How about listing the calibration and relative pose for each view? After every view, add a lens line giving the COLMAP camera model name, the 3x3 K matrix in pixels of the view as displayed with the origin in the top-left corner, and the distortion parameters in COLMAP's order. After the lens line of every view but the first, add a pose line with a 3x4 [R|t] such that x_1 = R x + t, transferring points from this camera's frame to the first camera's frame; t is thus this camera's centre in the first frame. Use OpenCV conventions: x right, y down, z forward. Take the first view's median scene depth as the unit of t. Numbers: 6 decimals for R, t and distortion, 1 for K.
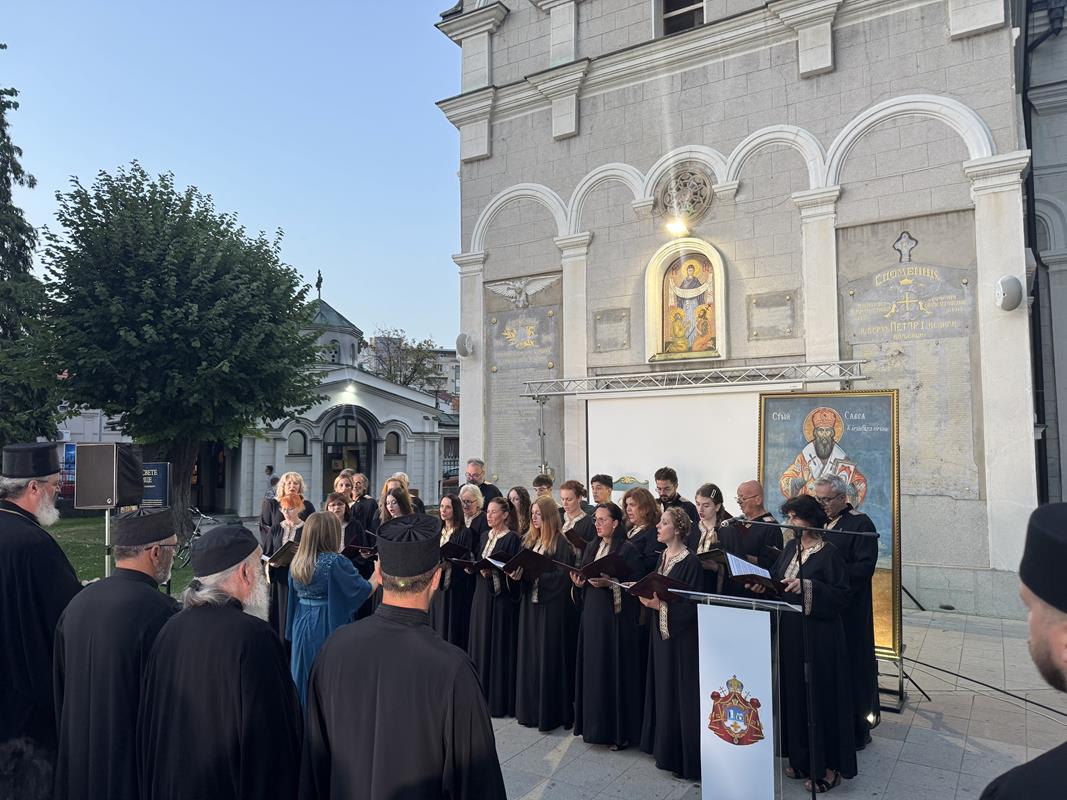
lens RADIAL K [[741.7, 0, 538.3], [0, 741.7, 406.9], [0, 0, 1]] dist [0.114238, -0.190439]
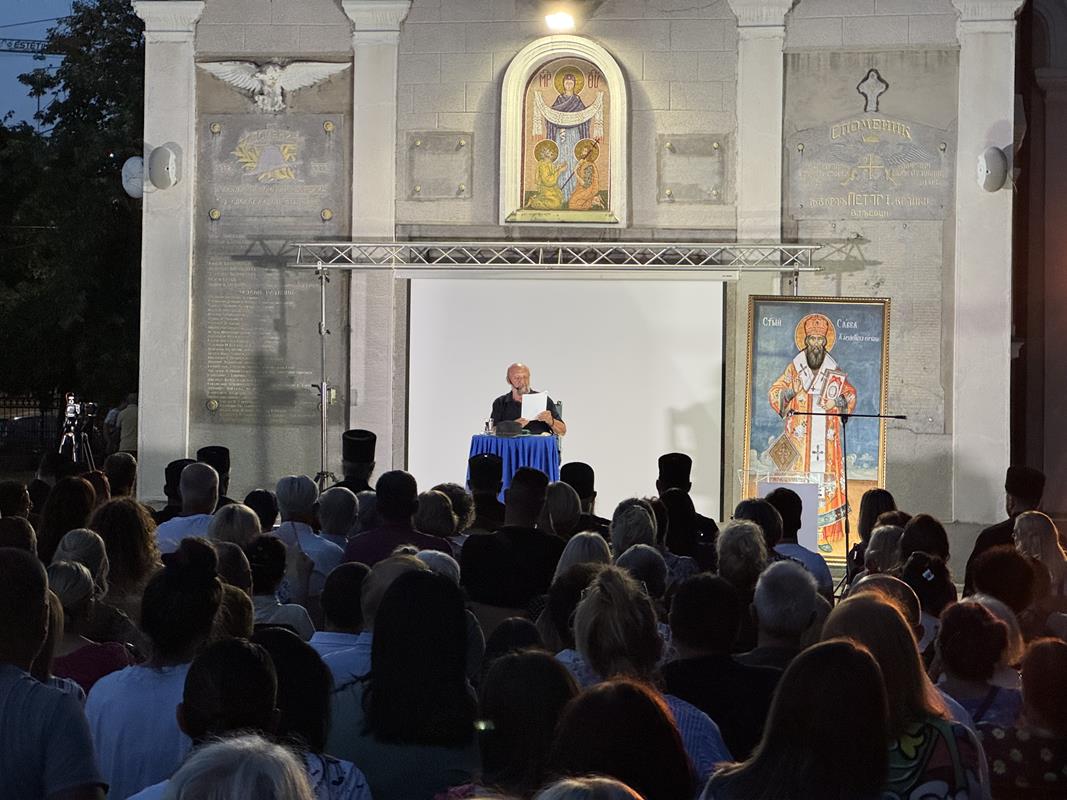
lens RADIAL K [[2391.3, 0, 531.2], [0, 2391.3, 339.5], [0, 0, 1]] dist [0.004950, 6.399687]
pose [[0.927294, 0.027885, 0.373293, -0.627622], [-0.042306, 0.998639, 0.030495, -0.025728], [-0.371935, -0.044071, 0.927212, -0.965016]]
